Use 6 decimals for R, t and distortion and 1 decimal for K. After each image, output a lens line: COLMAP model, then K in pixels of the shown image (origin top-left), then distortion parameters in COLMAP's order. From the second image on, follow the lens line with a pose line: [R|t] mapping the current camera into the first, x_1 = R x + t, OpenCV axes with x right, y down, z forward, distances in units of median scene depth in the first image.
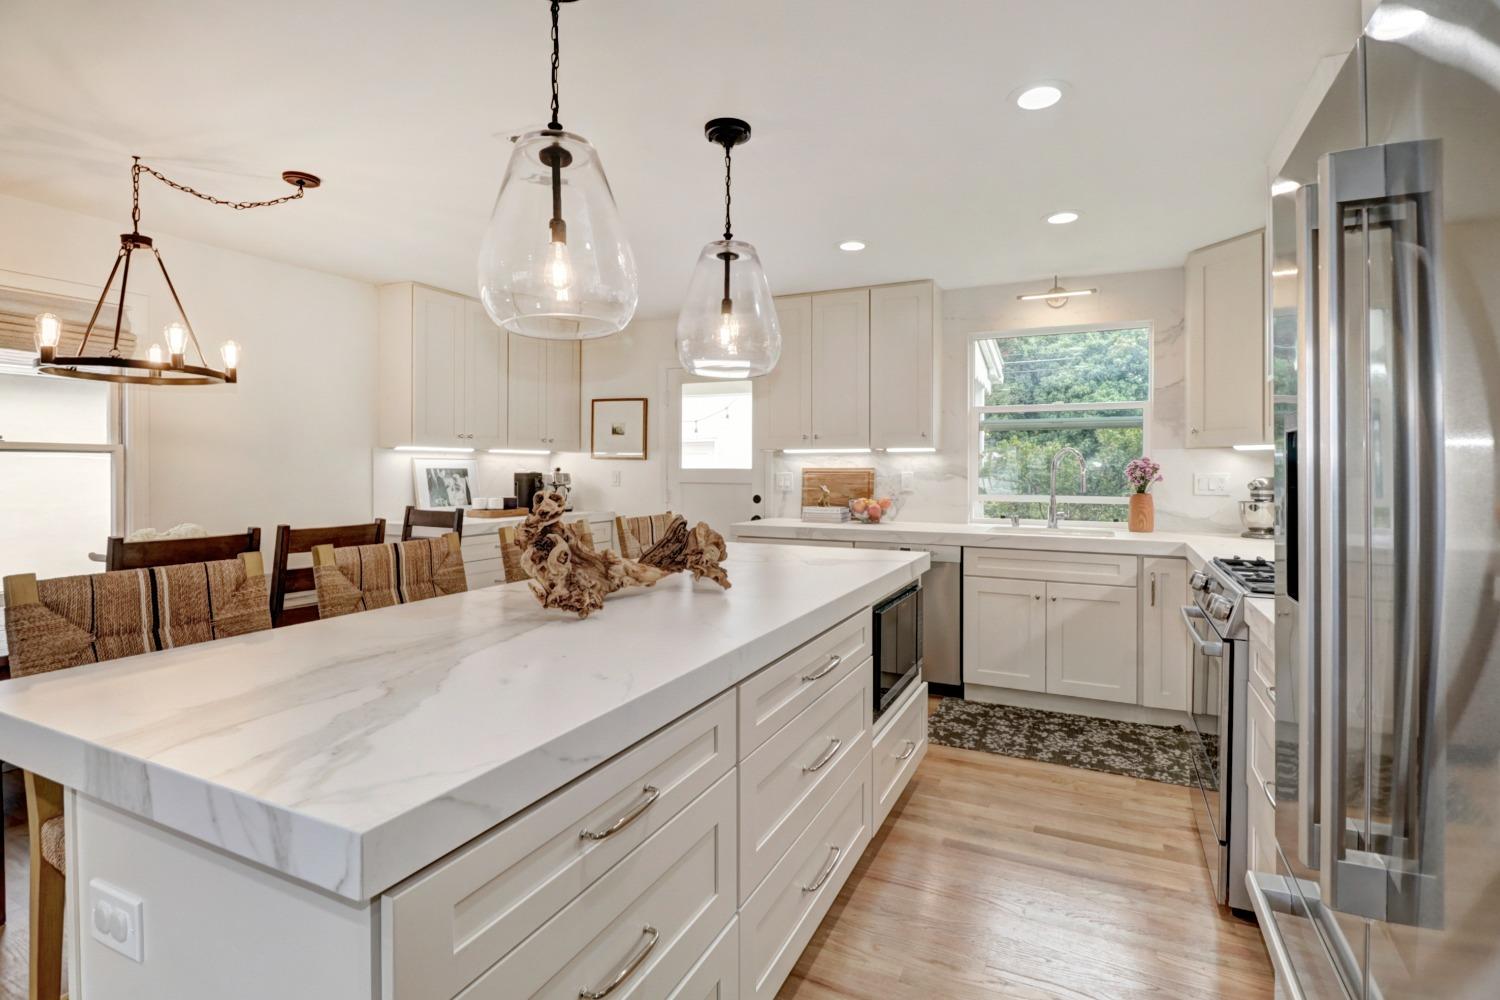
lens RADIAL K [[710.1, 0, 760.9], [0, 710.1, 472.1], [0, 0, 1]] dist [0.002801, -0.002467]
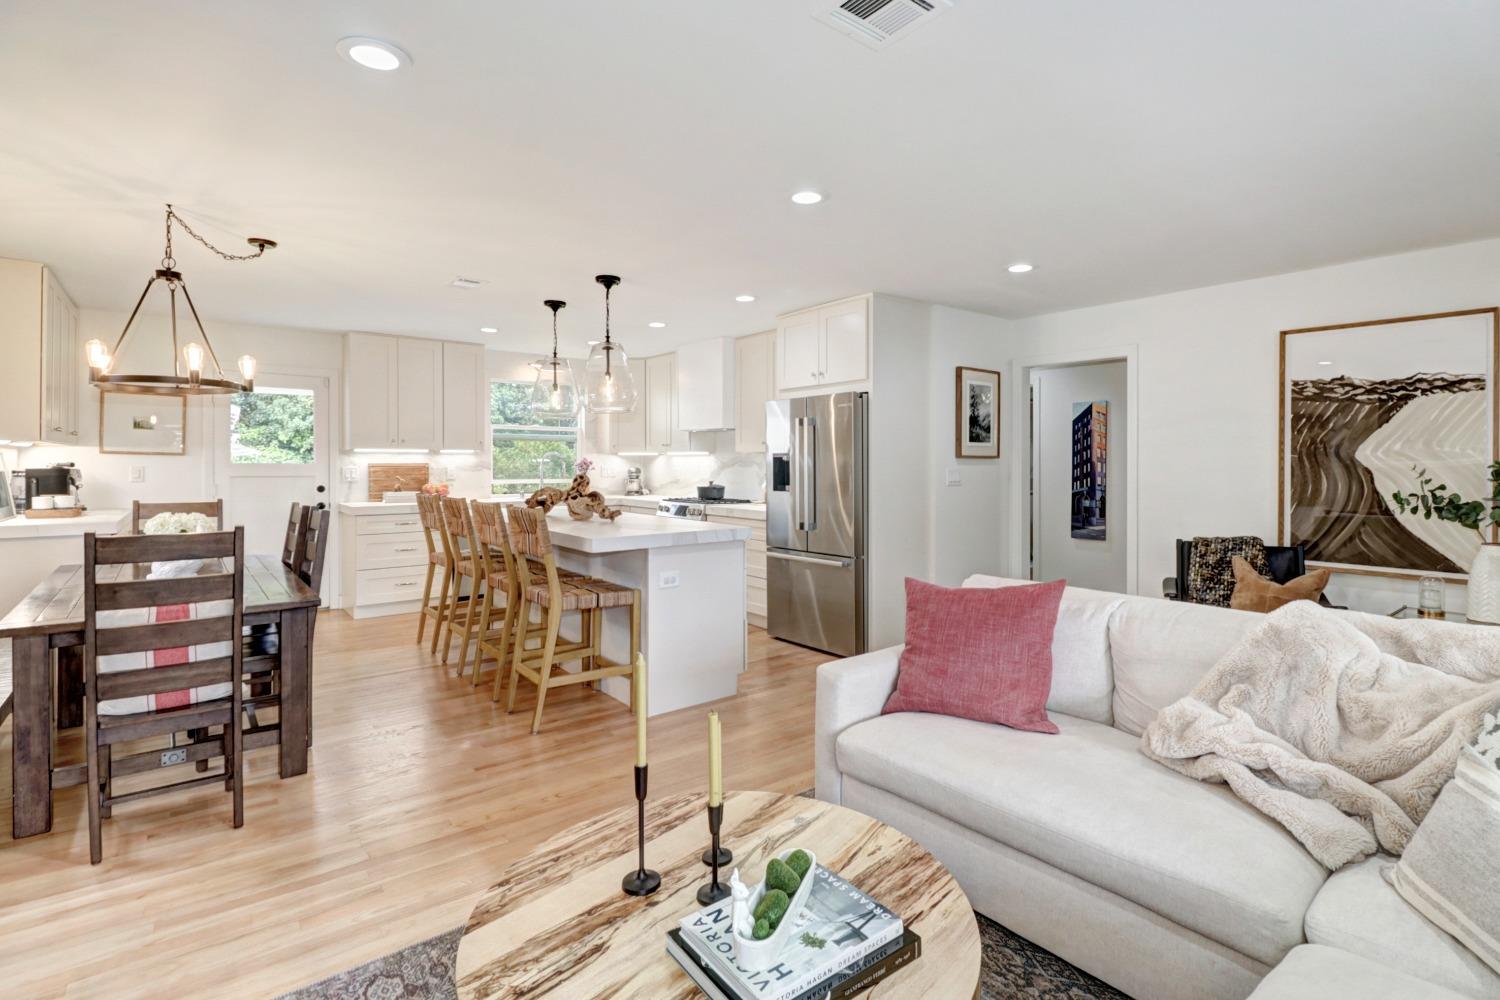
lens RADIAL K [[710.1, 0, 766.4], [0, 710.1, 463.4], [0, 0, 1]] dist [0.002801, -0.002467]
pose [[0.436878, 0.000148, 0.899521, -0.843100], [0.003271, 0.999993, -0.001753, -0.000870], [-0.899515, 0.003709, 0.436875, -0.239956]]
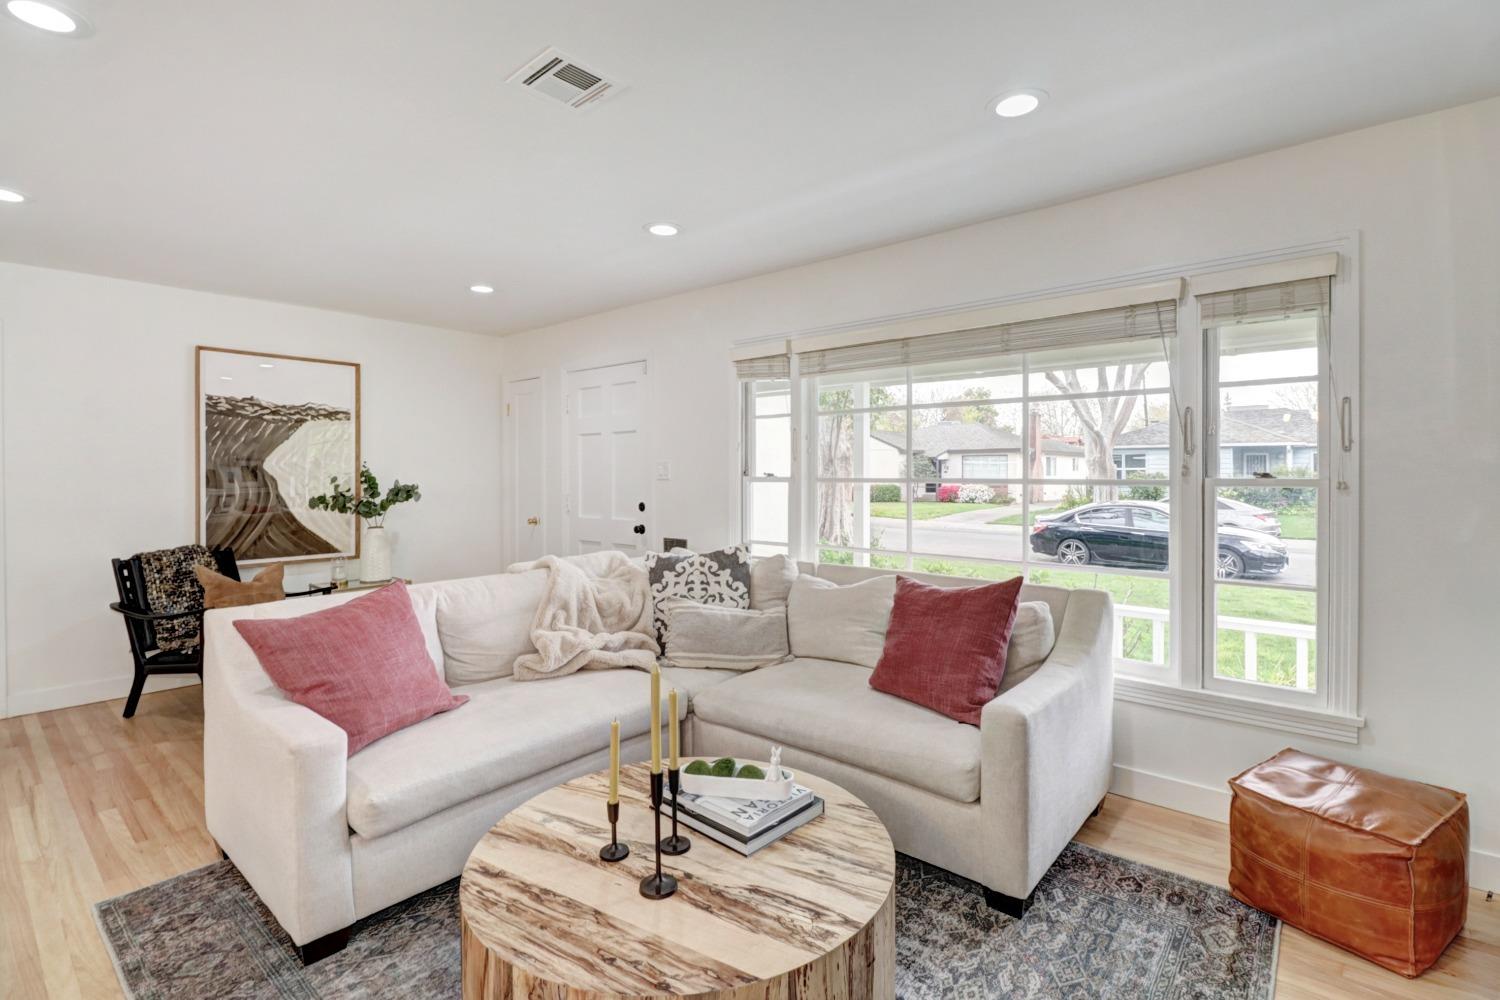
lens RADIAL K [[710.1, 0, 751.1], [0, 710.1, 471.3], [0, 0, 1]] dist [0.002801, -0.002467]
pose [[-0.961556, 0.002505, 0.274597, -0.710709], [0.003671, 0.999986, 0.003735, -0.003094], [-0.274584, 0.004599, -0.961552, 0.246602]]
